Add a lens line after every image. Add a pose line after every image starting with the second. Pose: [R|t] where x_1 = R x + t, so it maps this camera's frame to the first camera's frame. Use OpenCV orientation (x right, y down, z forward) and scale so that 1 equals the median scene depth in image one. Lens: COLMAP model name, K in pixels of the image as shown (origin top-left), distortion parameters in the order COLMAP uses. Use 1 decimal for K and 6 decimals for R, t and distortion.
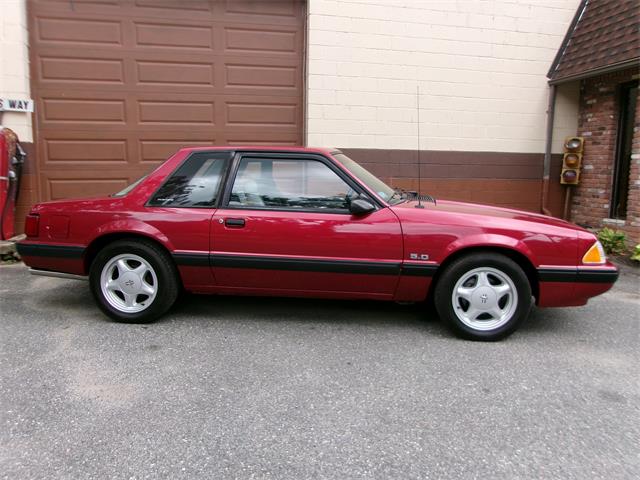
lens RADIAL K [[500.3, 0, 322.8], [0, 500.3, 237.6], [0, 0, 1]] dist [-0.004605, 0.002529]
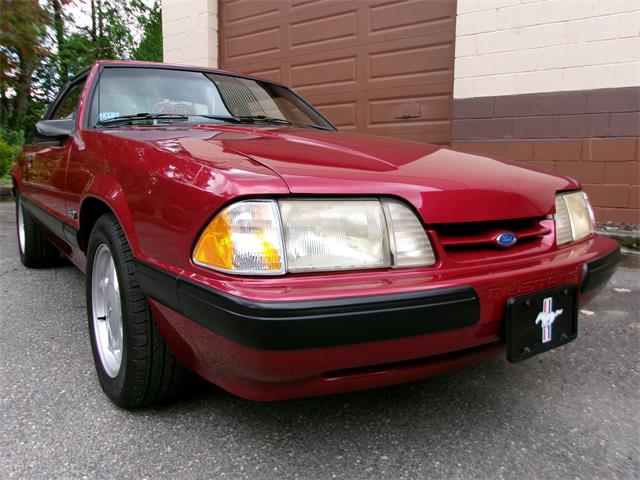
lens RADIAL K [[499.7, 0, 324.5], [0, 499.7, 231.2], [0, 0, 1]] dist [-0.017122, 0.041641]
pose [[0.664055, 0.095611, -0.741545, 0.384768], [-0.103634, 0.993987, 0.035355, 0.001499], [0.740467, 0.053371, 0.669970, 0.387517]]
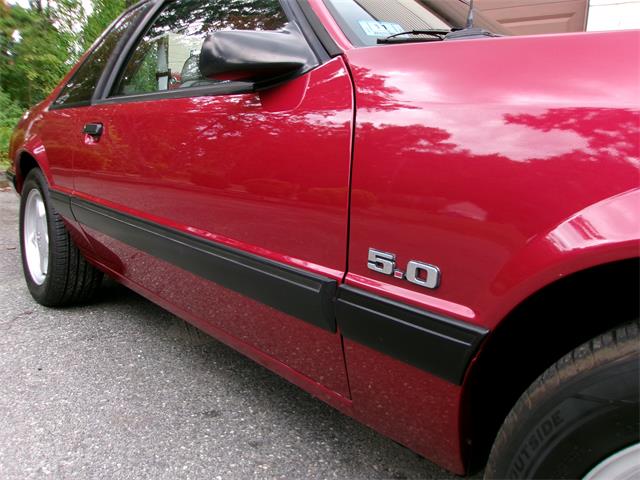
lens RADIAL K [[499.7, 0, 324.5], [0, 499.7, 231.2], [0, 0, 1]] dist [-0.017122, 0.041641]
pose [[0.740251, 0.115810, -0.662281, 0.145483], [-0.128751, 0.991240, 0.029424, 0.008660], [0.659887, 0.063488, 0.748677, 0.384456]]
